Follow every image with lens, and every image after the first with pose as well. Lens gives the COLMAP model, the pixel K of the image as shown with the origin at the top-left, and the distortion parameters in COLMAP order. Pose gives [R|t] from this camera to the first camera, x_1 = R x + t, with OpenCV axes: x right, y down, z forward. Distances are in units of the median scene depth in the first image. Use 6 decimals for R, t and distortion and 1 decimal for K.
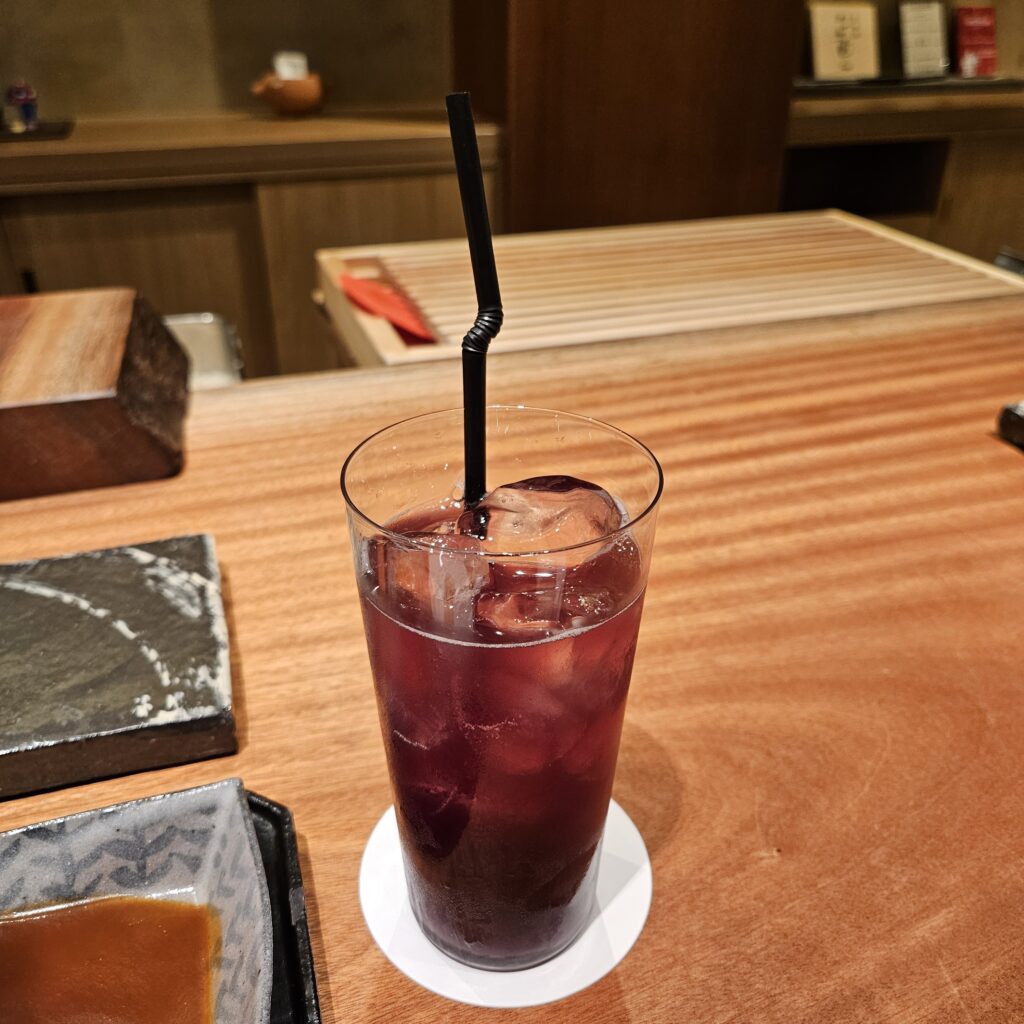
lens RADIAL K [[911.1, 0, 502.5], [0, 911.1, 515.7], [0, 0, 1]] dist [0.010854, -0.015524]
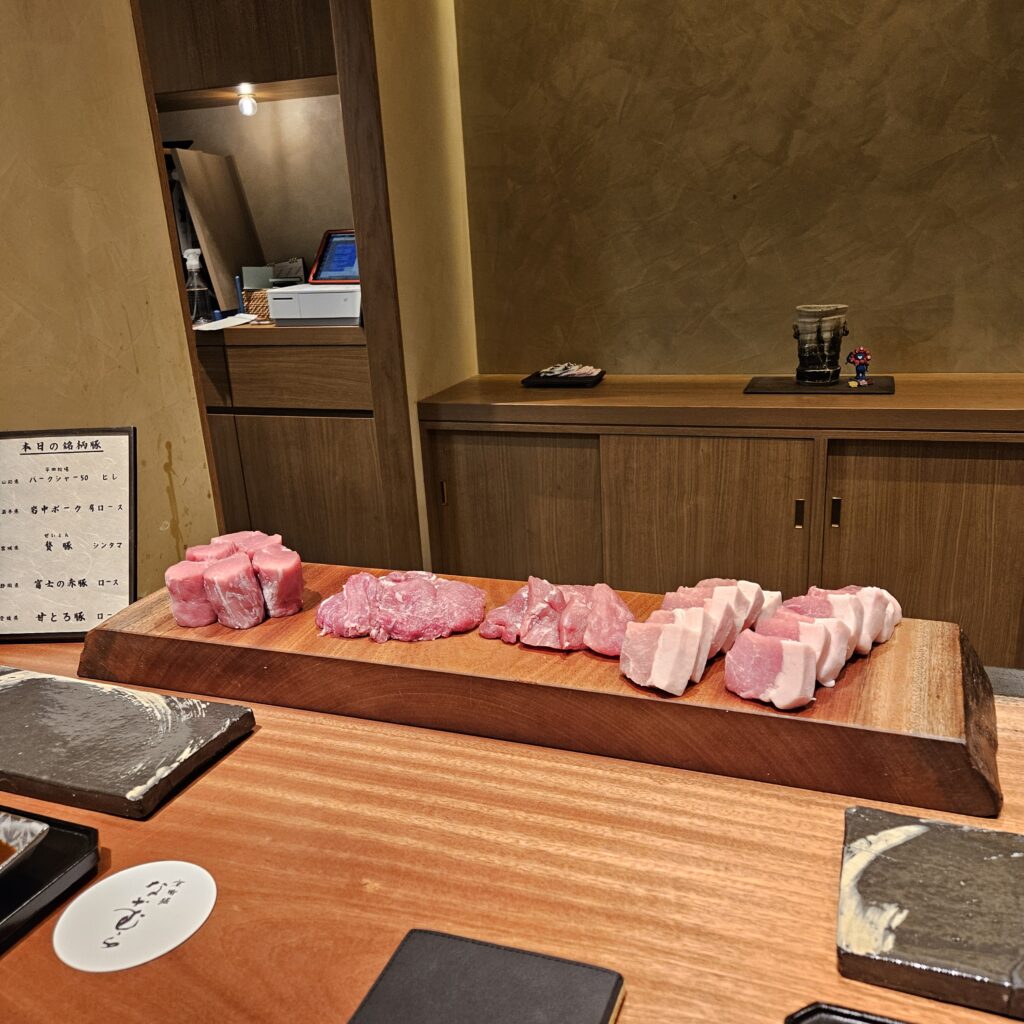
lens RADIAL K [[911.1, 0, 502.5], [0, 911.1, 515.7], [0, 0, 1]] dist [0.010854, -0.015524]
pose [[0.782786, 0.154028, -0.602927, -0.691221], [-0.273303, 0.955534, -0.110725, -0.010490], [0.559063, 0.251456, 0.790075, -0.751683]]
